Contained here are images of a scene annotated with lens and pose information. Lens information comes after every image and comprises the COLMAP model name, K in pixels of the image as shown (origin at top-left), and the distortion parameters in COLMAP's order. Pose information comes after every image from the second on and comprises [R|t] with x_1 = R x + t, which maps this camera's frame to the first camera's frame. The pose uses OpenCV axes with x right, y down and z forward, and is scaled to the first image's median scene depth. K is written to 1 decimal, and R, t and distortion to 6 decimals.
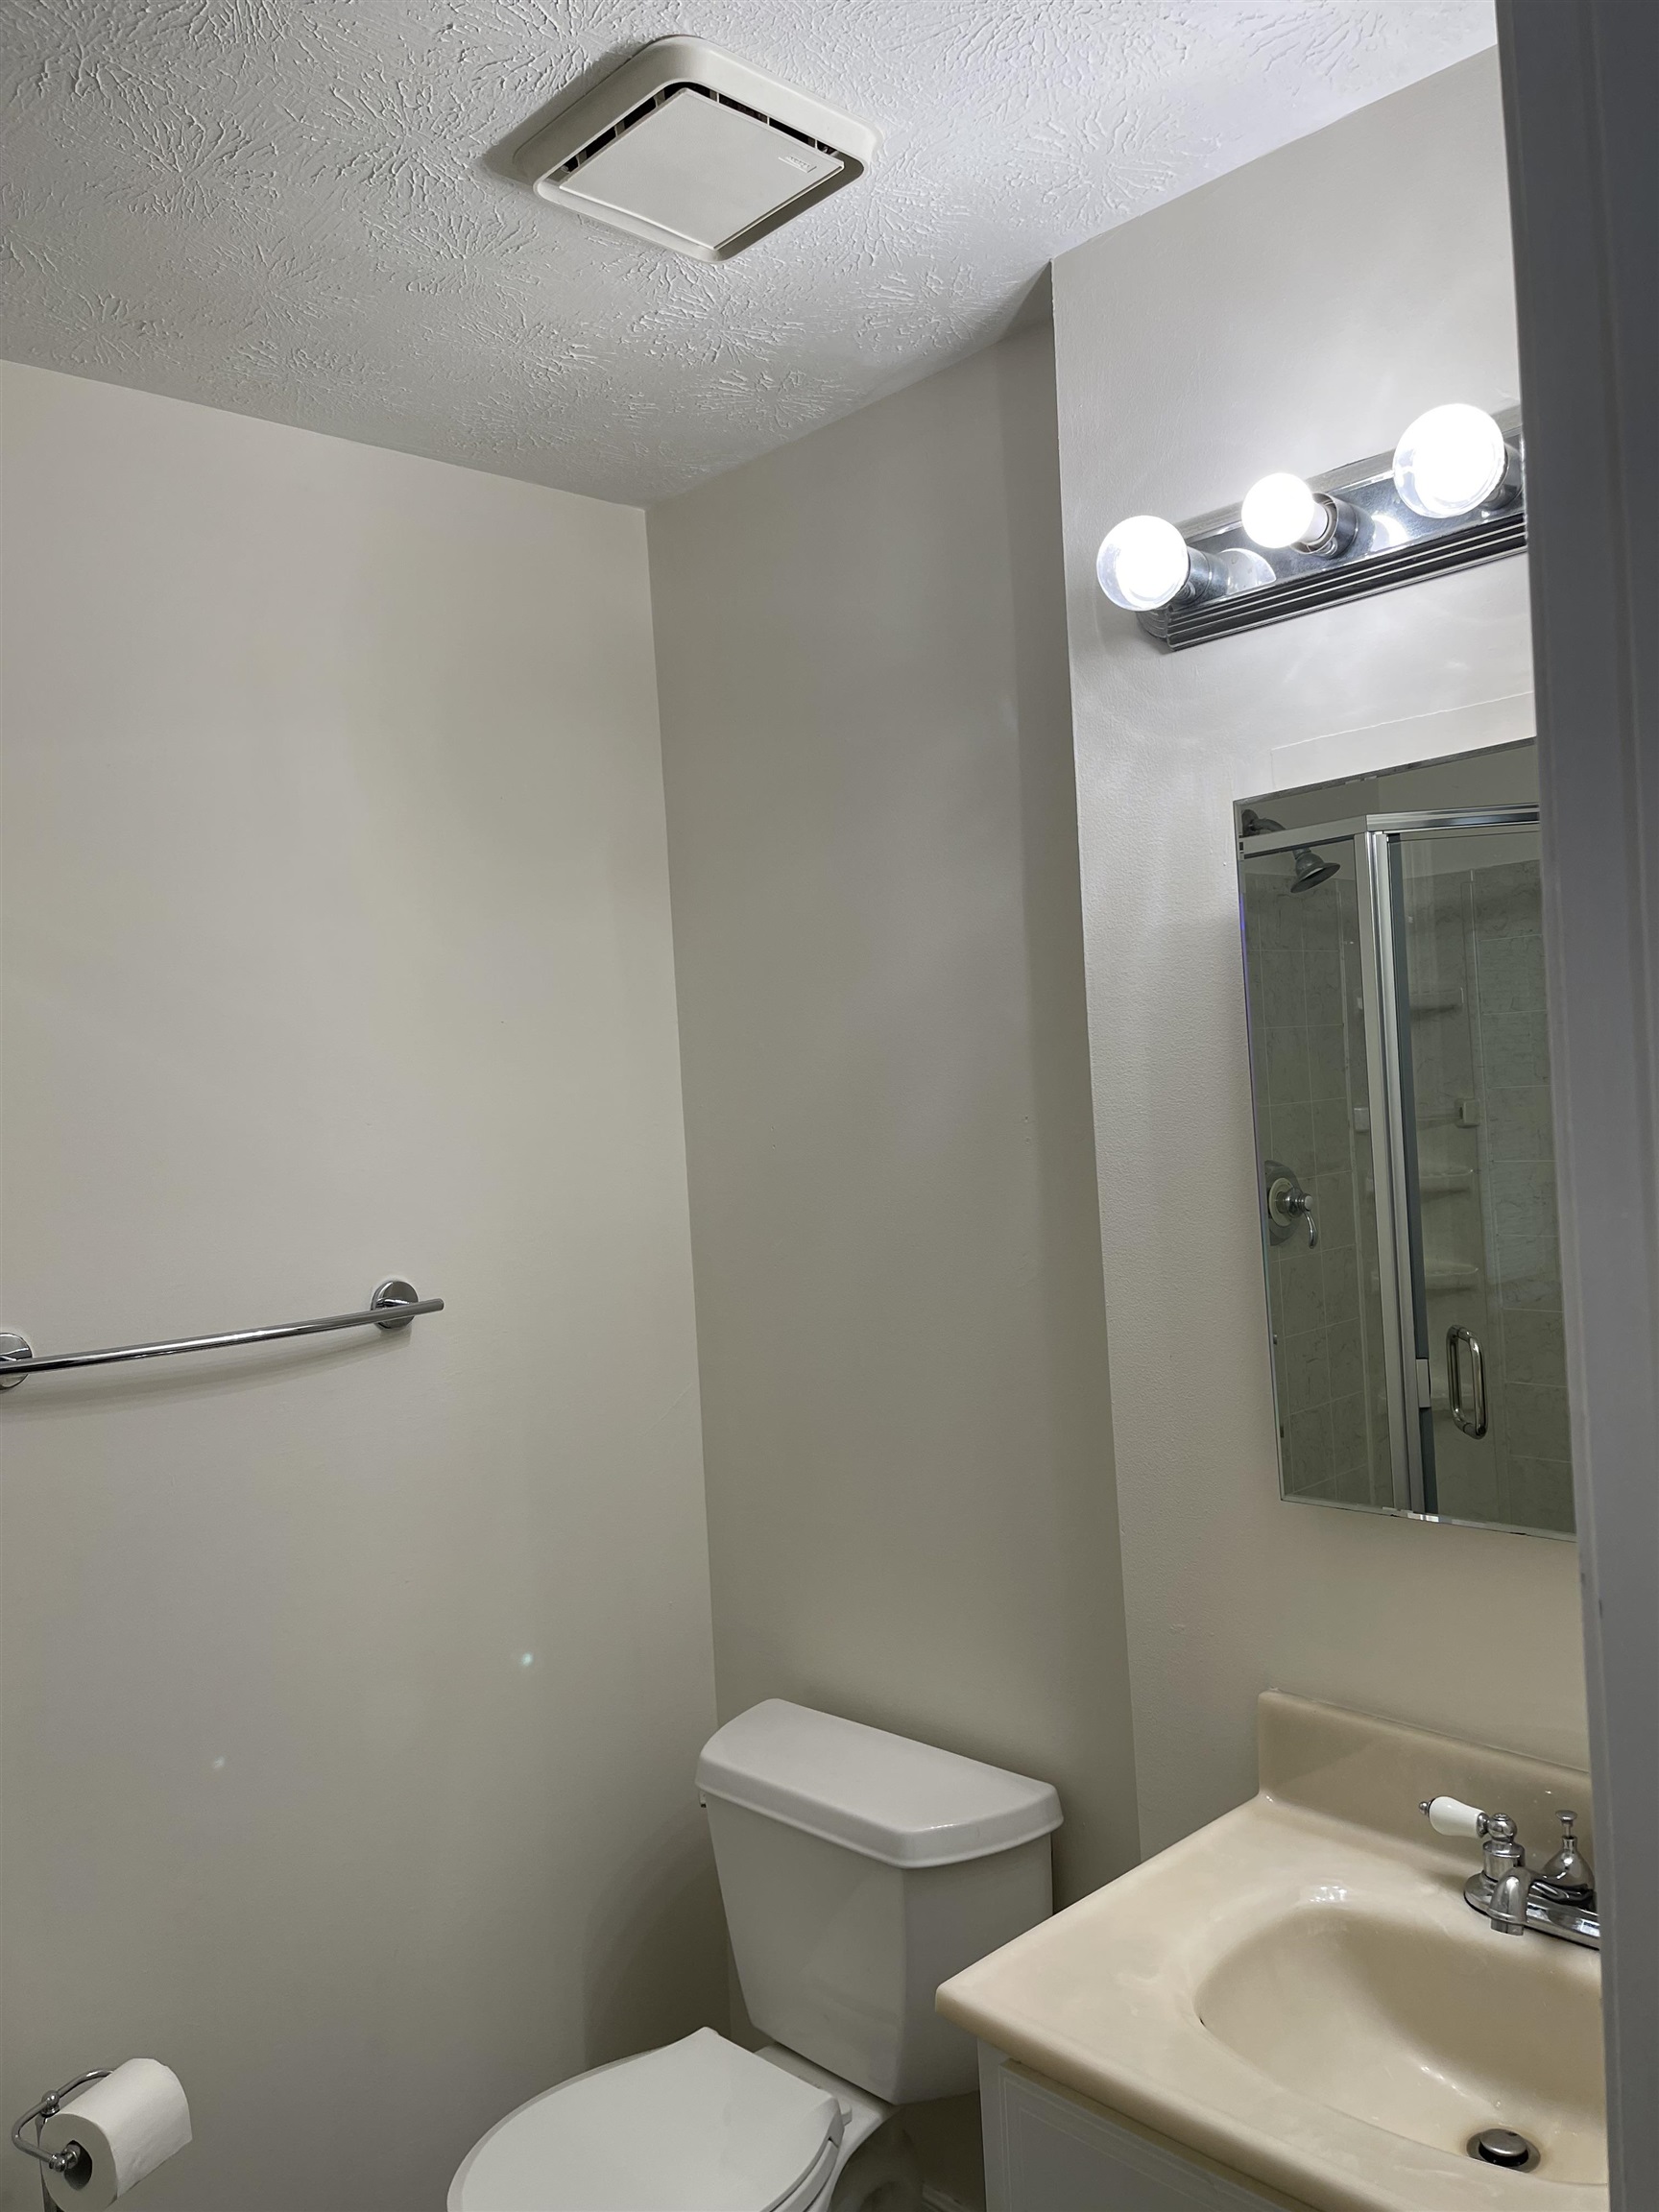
lens RADIAL K [[1654.4, 0, 833.5], [0, 1654.4, 1094.7], [0, 0, 1]] dist [0.062315, -0.095715]
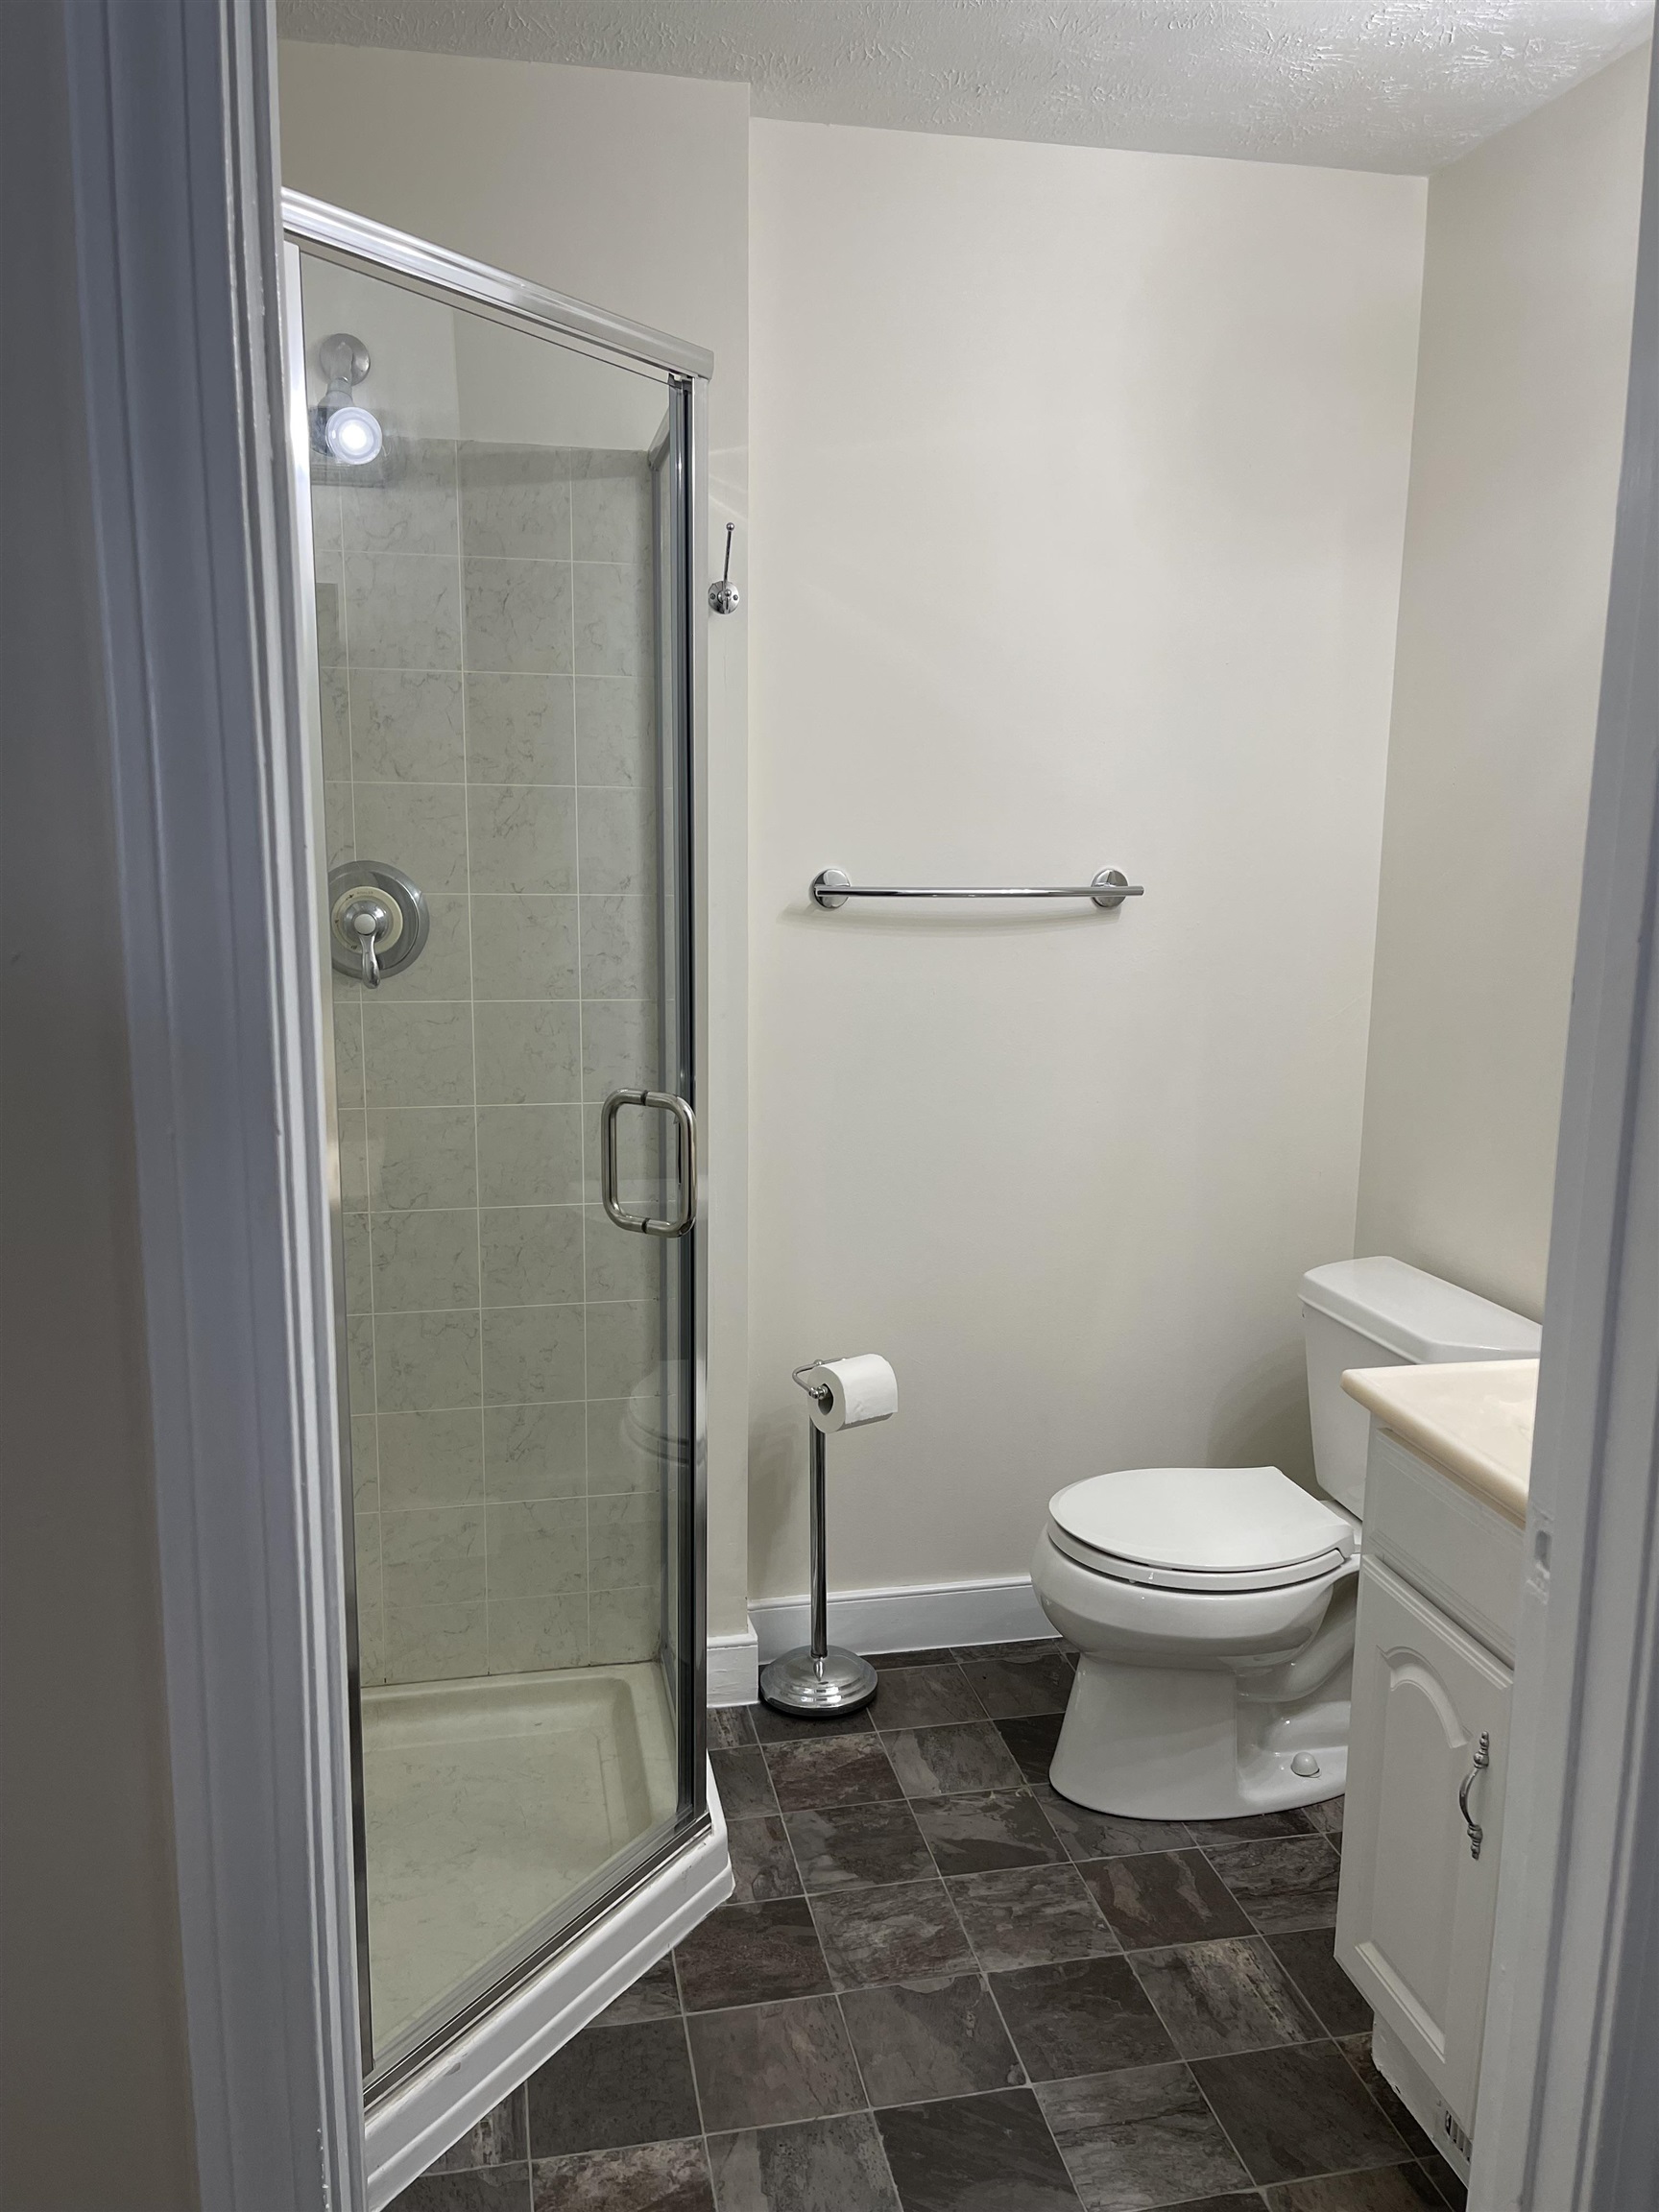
lens RADIAL K [[1654.4, 0, 830.2], [0, 1654.4, 1092.1], [0, 0, 1]] dist [0.062315, -0.095715]
pose [[0.845006, 0.155646, -0.511604, 0.238241], [-0.062256, 0.978832, 0.194965, 0.045412], [0.531120, -0.132896, 0.836809, -0.211352]]
